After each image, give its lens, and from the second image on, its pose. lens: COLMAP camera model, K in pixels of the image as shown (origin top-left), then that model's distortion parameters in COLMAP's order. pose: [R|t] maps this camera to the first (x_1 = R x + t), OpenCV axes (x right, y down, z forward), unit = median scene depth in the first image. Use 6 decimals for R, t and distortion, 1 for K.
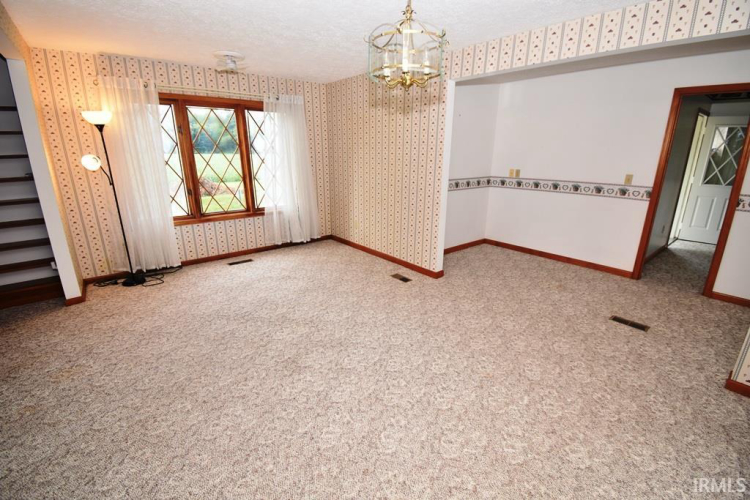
lens RADIAL K [[331.1, 0, 375.0], [0, 331.1, 255.1], [0, 0, 1]] dist [0.007535, -0.015558]
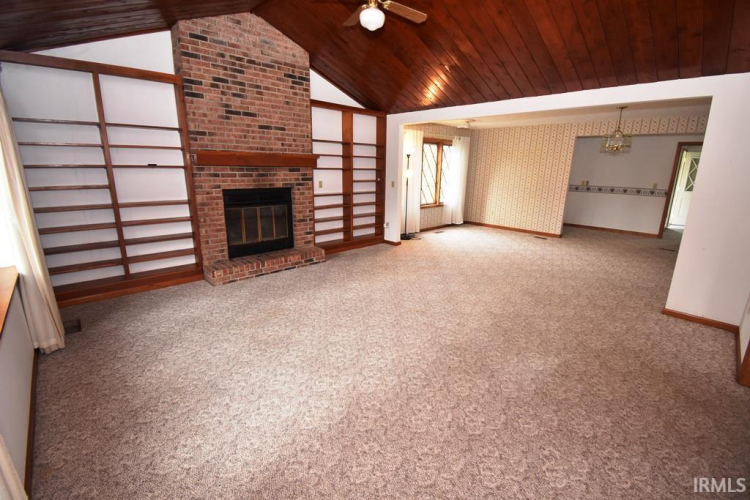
lens RADIAL K [[331.1, 0, 378.4], [0, 331.1, 248.8], [0, 0, 1]] dist [0.007535, -0.015558]
pose [[0.997686, -0.002574, 0.067946, -0.907240], [0.006600, 0.998231, -0.059091, 0.223065], [-0.067673, 0.059403, 0.995938, -0.733071]]
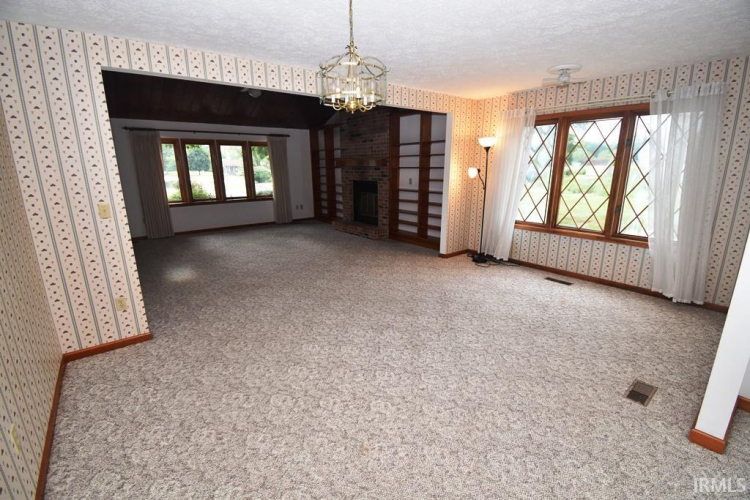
lens RADIAL K [[331.1, 0, 376.8], [0, 331.1, 252.6], [0, 0, 1]] dist [0.007535, -0.015558]
pose [[-0.023085, 0.251385, -0.967612, 0.541459], [-0.292774, 0.923736, 0.246971, -0.146784], [0.955903, 0.288993, 0.052275, 0.469884]]
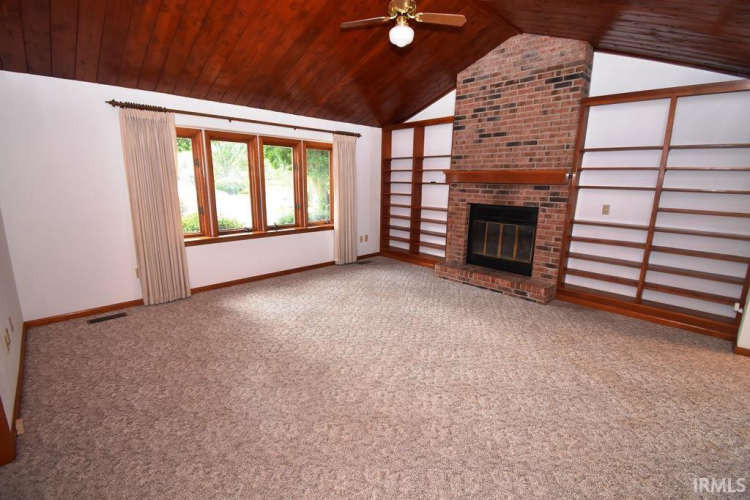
lens RADIAL K [[331.1, 0, 375.8], [0, 331.1, 248.5], [0, 0, 1]] dist [0.007535, -0.015558]
pose [[0.075029, 0.200162, -0.976886, -0.141316], [-0.314127, 0.934514, 0.167354, 0.034889], [0.946412, 0.294310, 0.132991, -0.117975]]
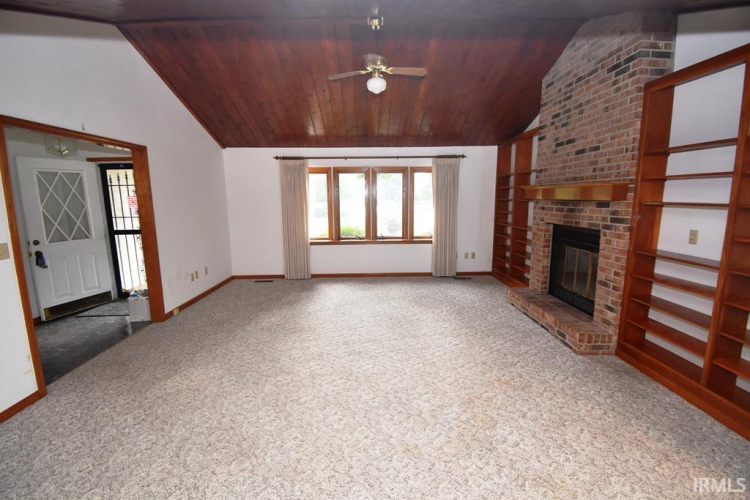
lens RADIAL K [[331.1, 0, 375.8], [0, 331.1, 247.4], [0, 0, 1]] dist [0.007535, -0.015558]
pose [[-0.624563, 0.118056, -0.772000, -0.180832], [-0.228863, 0.917443, 0.325452, -0.166262], [0.746687, 0.379948, -0.545983, 0.502552]]
